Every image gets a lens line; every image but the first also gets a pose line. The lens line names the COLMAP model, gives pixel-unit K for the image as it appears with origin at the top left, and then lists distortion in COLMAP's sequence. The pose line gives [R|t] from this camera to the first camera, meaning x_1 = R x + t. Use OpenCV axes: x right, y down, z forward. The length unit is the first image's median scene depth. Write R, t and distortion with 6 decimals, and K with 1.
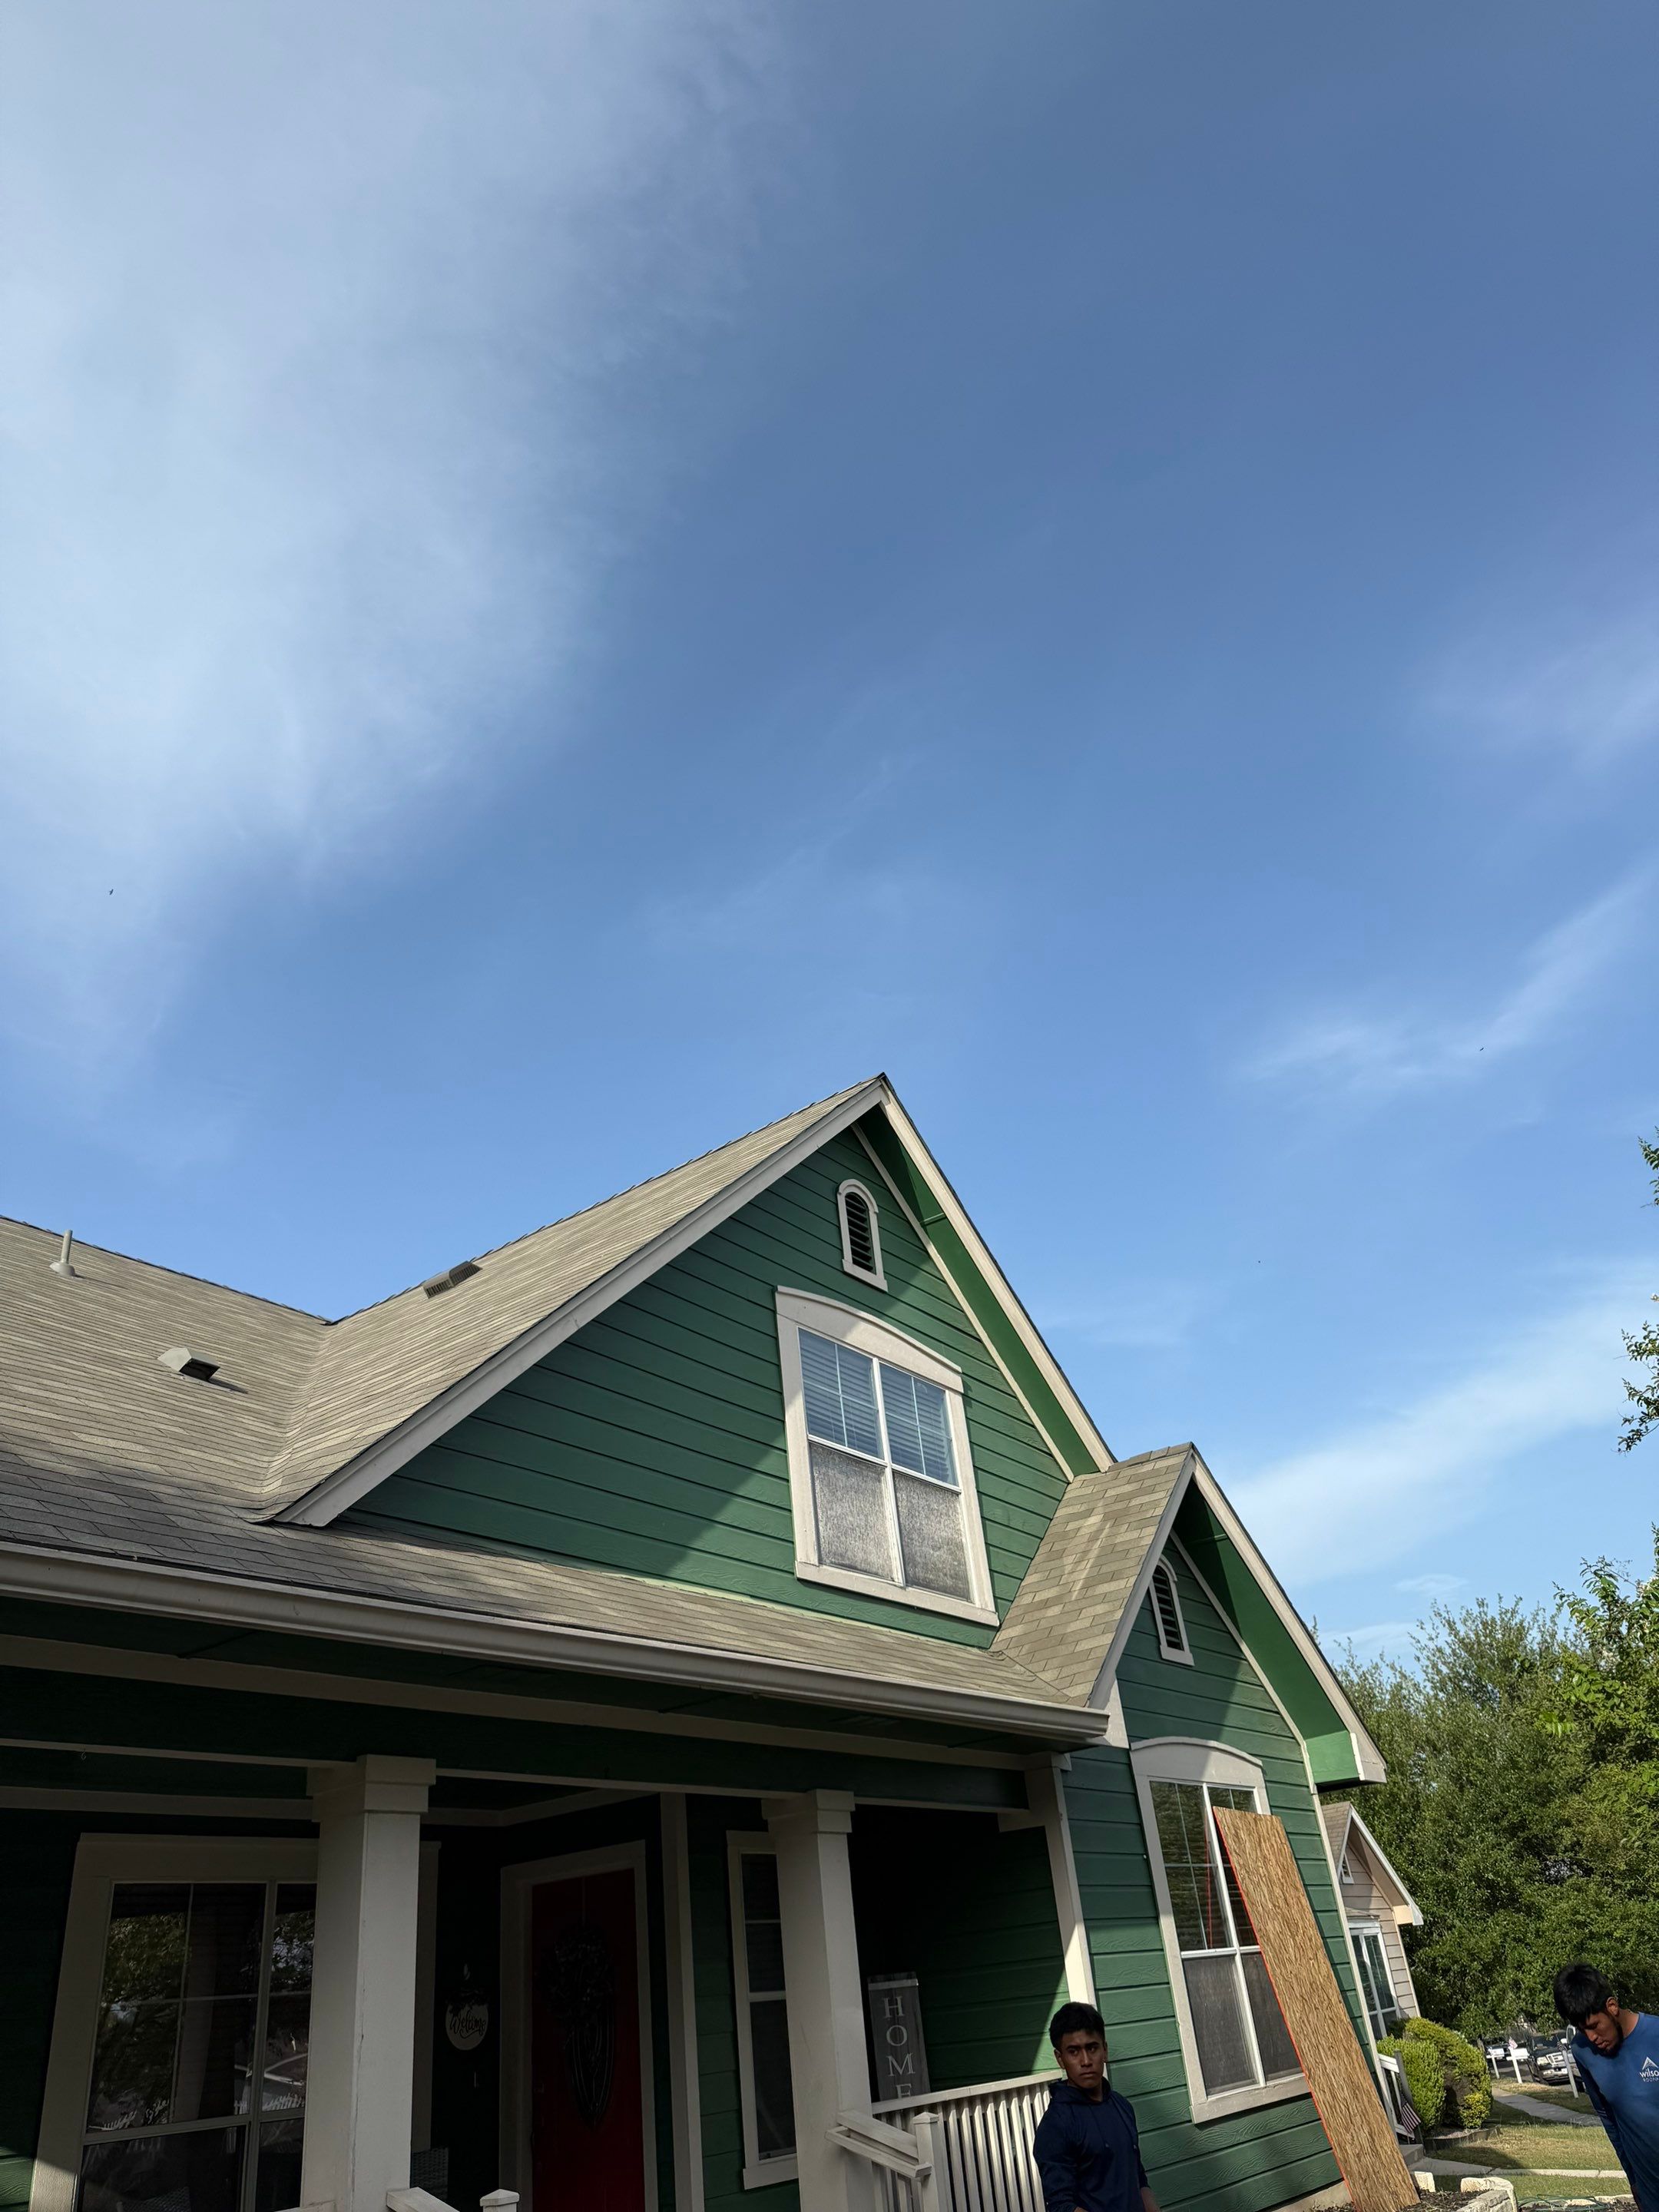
lens RADIAL K [[1556.0, 0, 817.1], [0, 1556.0, 1087.1], [0, 0, 1]] dist [0.048854, -0.066994]
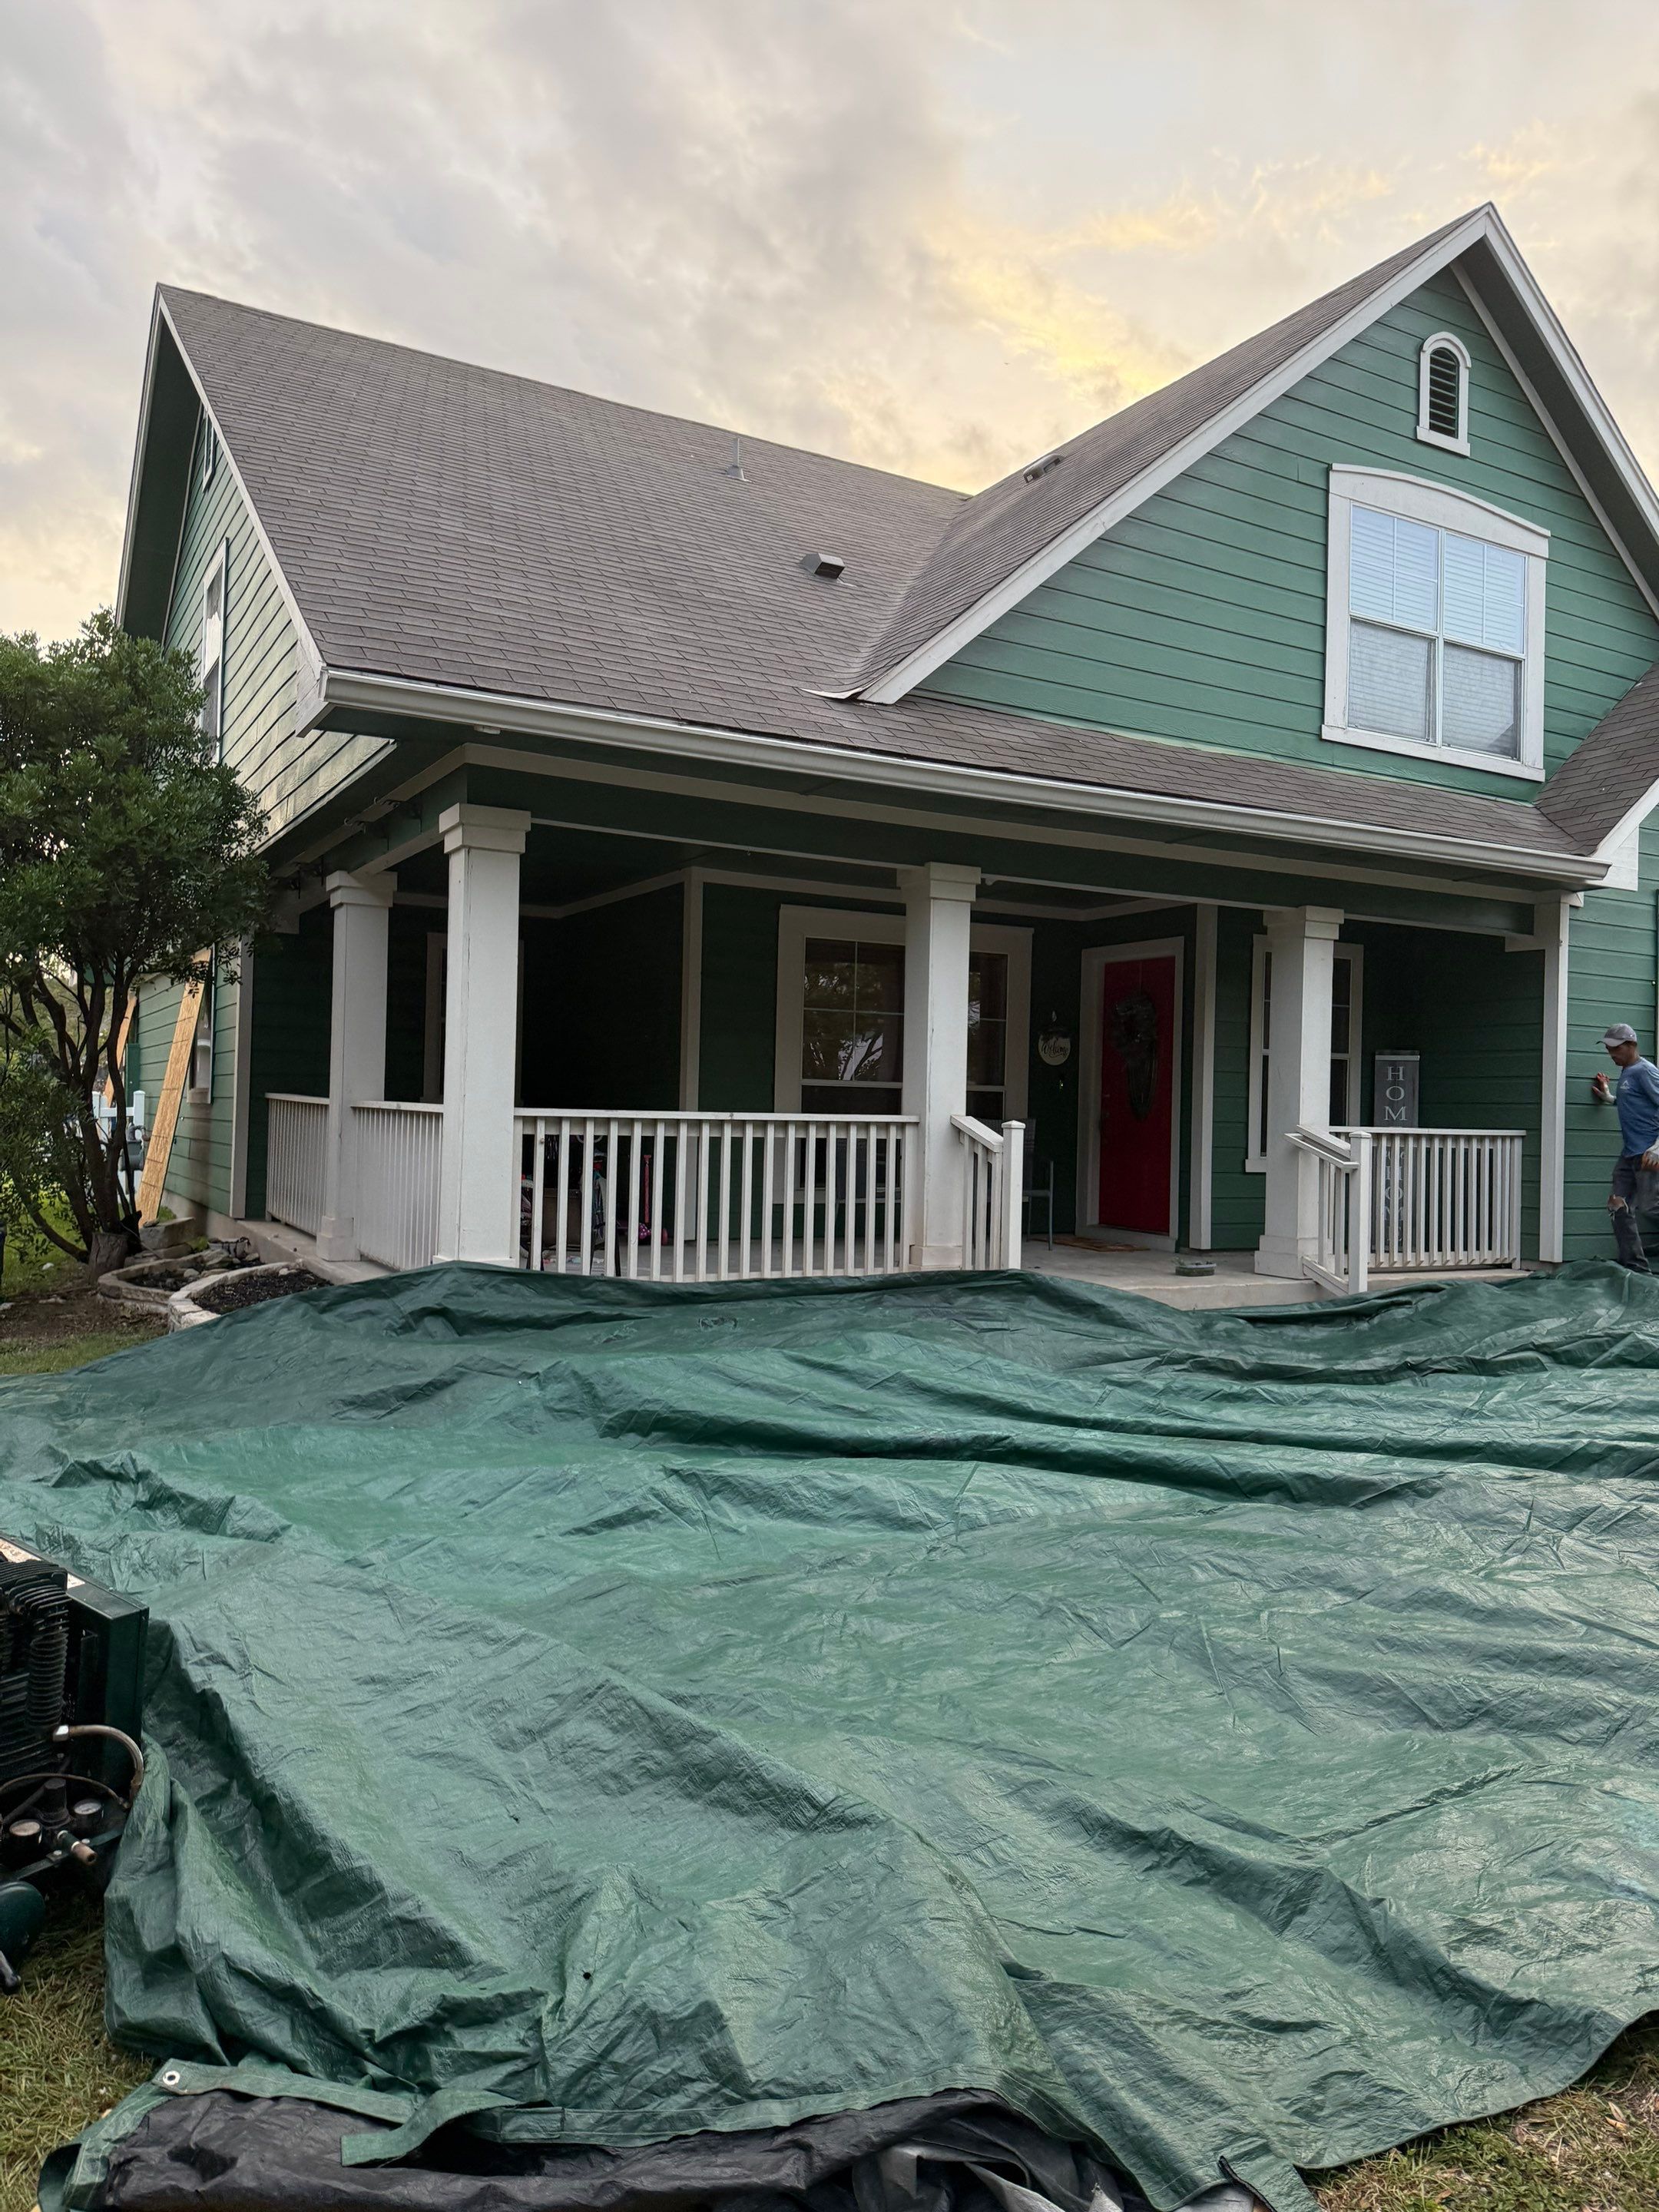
lens RADIAL K [[1556.0, 0, 811.5], [0, 1556.0, 1090.4], [0, 0, 1]] dist [0.048854, -0.066994]
pose [[0.907438, 0.109182, -0.405753, 0.134159], [0.114464, 0.864899, 0.488721, -0.064198], [0.404295, -0.489928, 0.772345, -0.156932]]
